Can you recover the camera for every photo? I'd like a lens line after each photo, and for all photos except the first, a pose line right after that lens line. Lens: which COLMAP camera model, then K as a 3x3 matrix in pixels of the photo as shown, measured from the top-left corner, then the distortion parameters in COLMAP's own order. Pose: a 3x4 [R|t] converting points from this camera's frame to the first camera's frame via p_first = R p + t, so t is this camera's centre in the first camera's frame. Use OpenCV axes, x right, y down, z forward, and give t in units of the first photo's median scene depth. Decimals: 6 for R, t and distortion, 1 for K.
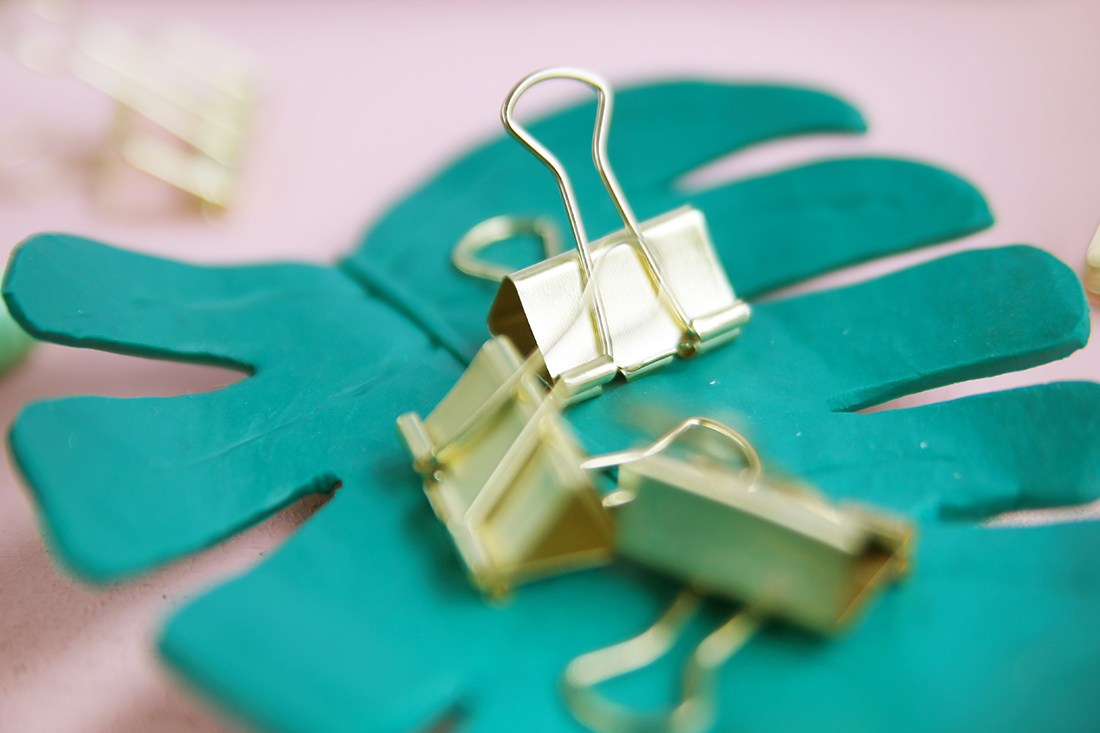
lens RADIAL K [[2334.4, 0, 549.0], [0, 2334.4, 366.4], [0, 0, 1]] dist [0.001119, 0.000000]
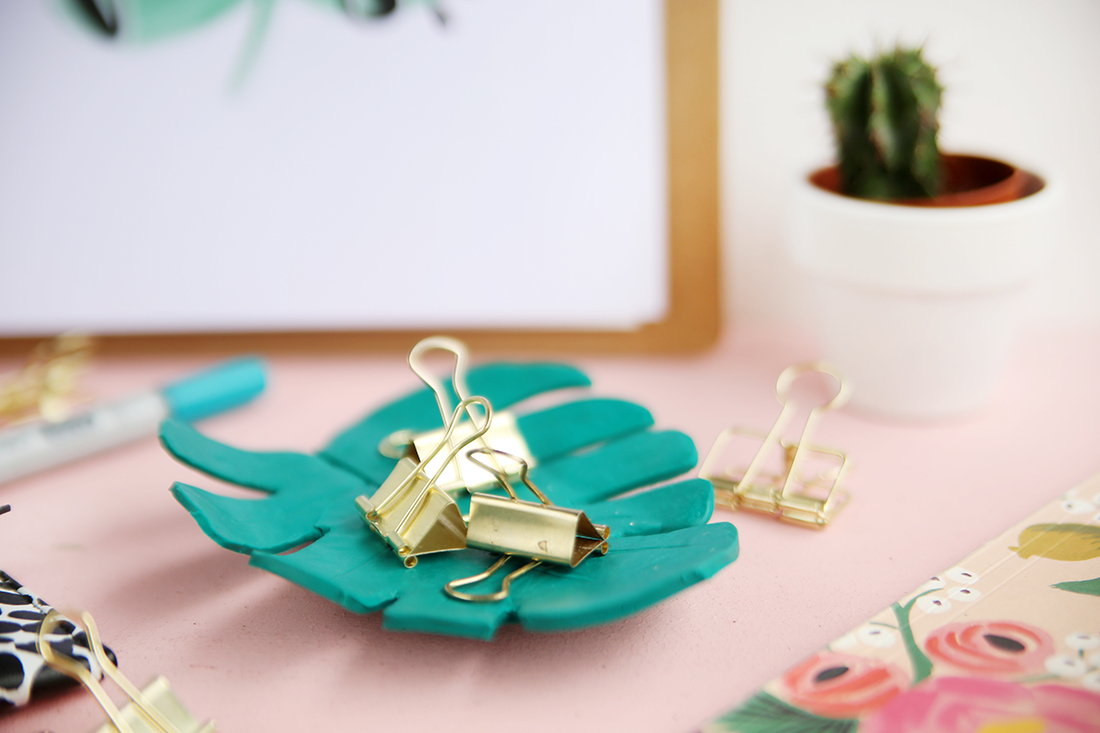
lens RADIAL K [[2334.4, 0, 550.3], [0, 2334.4, 366.6], [0, 0, 1]] dist [0.001119, 0.000000]
pose [[0.996639, 0.000626, 0.081916, -0.063370], [0.019805, 0.968466, -0.248358, 0.415731], [-0.079488, 0.249145, 0.965199, -0.988564]]
